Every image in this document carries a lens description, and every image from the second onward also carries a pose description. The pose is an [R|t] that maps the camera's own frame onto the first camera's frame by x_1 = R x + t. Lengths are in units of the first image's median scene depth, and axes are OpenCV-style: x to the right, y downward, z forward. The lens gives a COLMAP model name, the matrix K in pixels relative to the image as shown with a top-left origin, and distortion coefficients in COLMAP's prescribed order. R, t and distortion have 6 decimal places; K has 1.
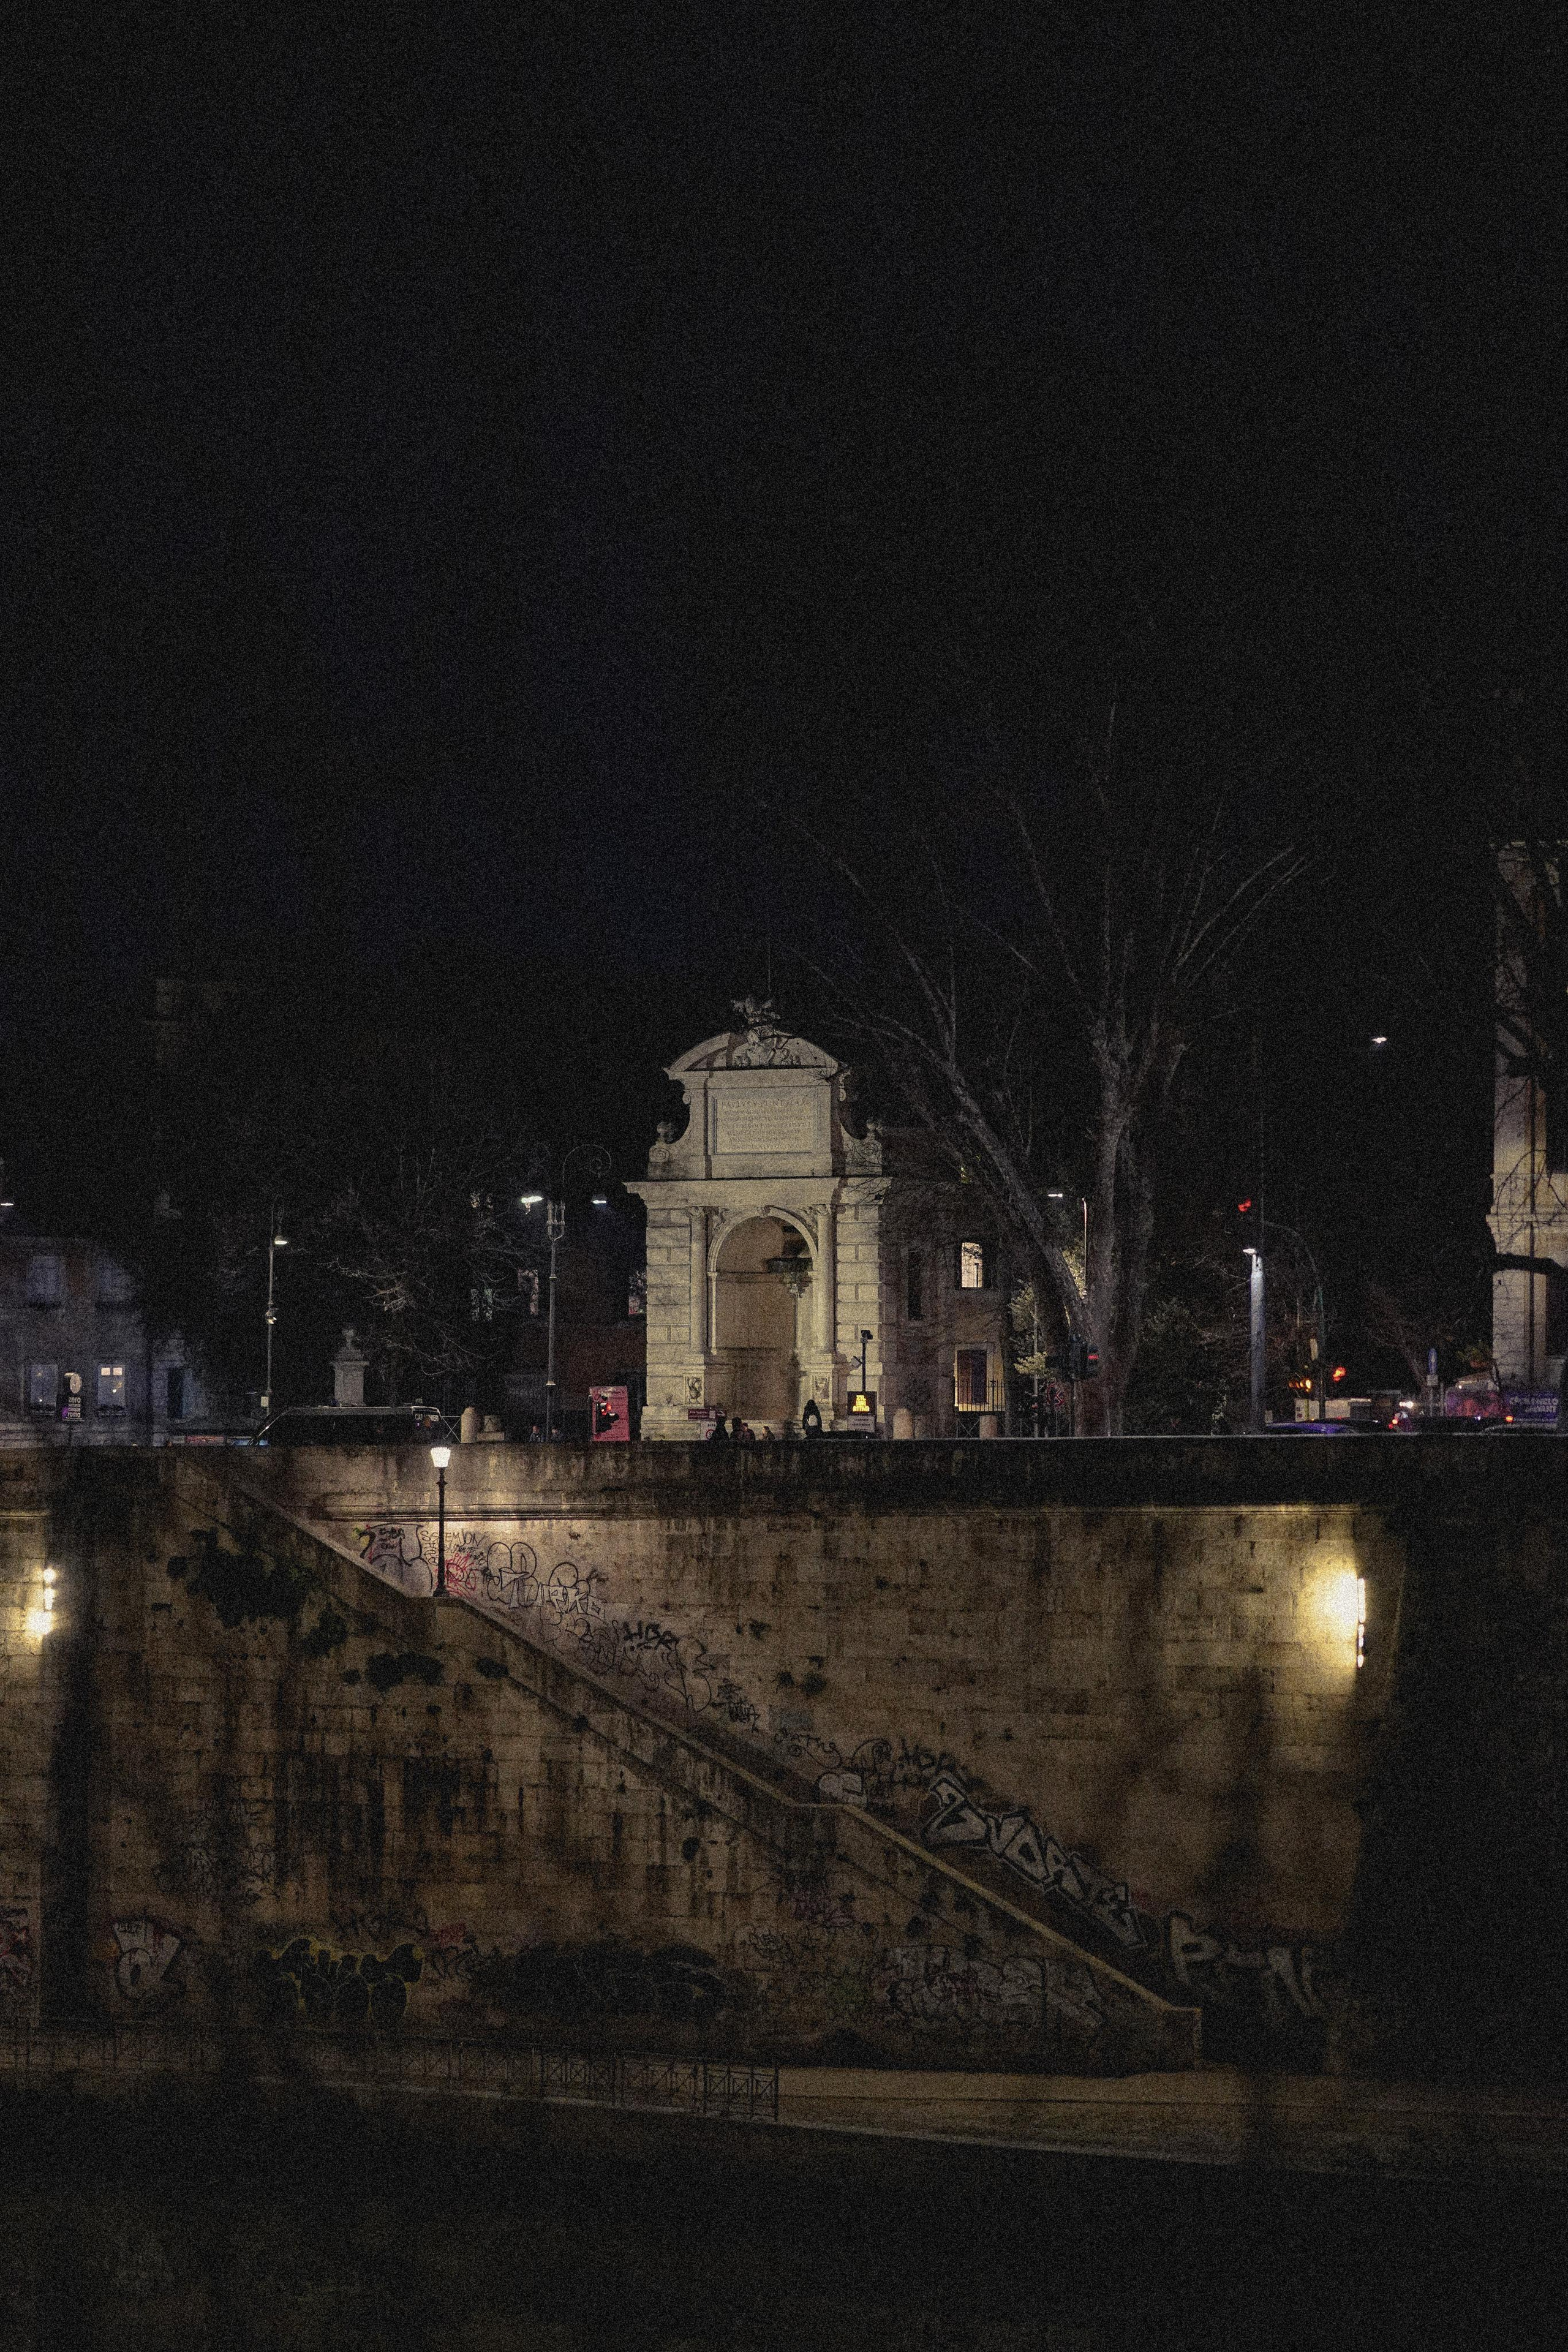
lens RADIAL K [[5730.3, 0, 784.0], [0, 5730.3, 1176.0], [0, 0, 1]] dist [0.106715, 0.117925]
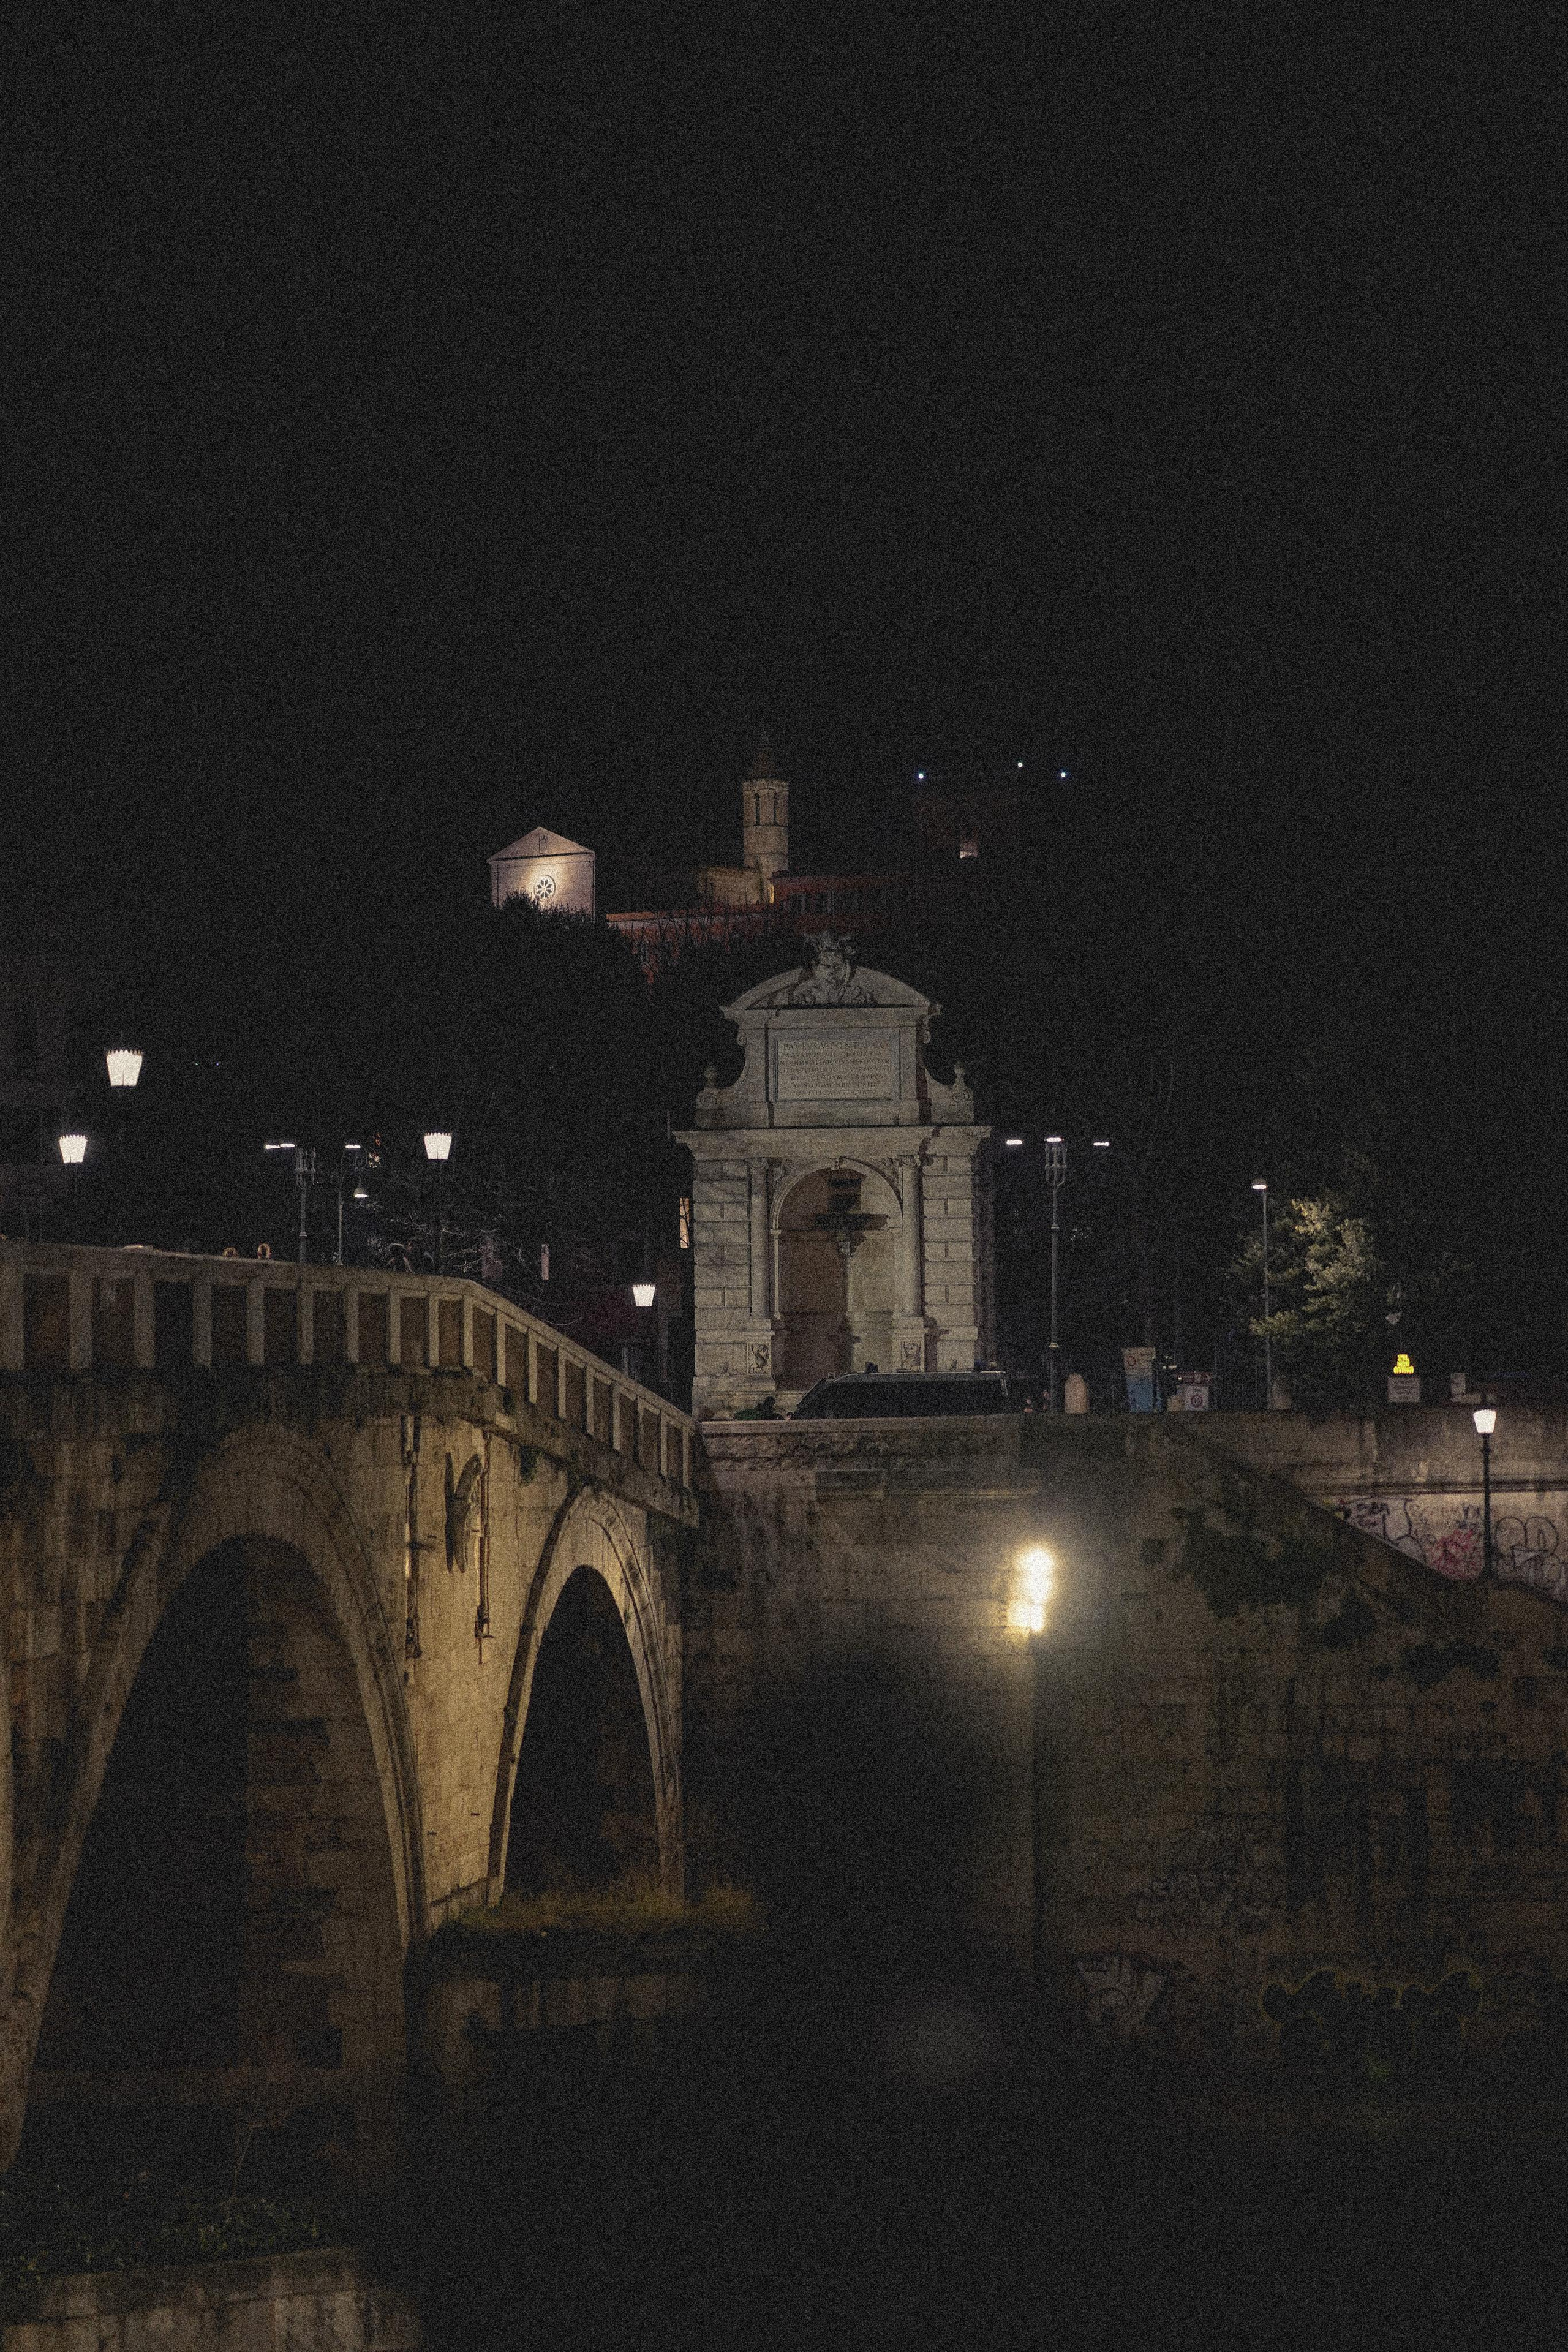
lens RADIAL K [[5730.3, 0, 784.0], [0, 5730.3, 1176.0], [0, 0, 1]] dist [0.106715, 0.117925]
pose [[0.946900, 0.001490, 0.321526, -0.308597], [-0.002130, 0.999996, 0.001639, 0.006806], [-0.321522, -0.002237, 0.946899, 0.134080]]
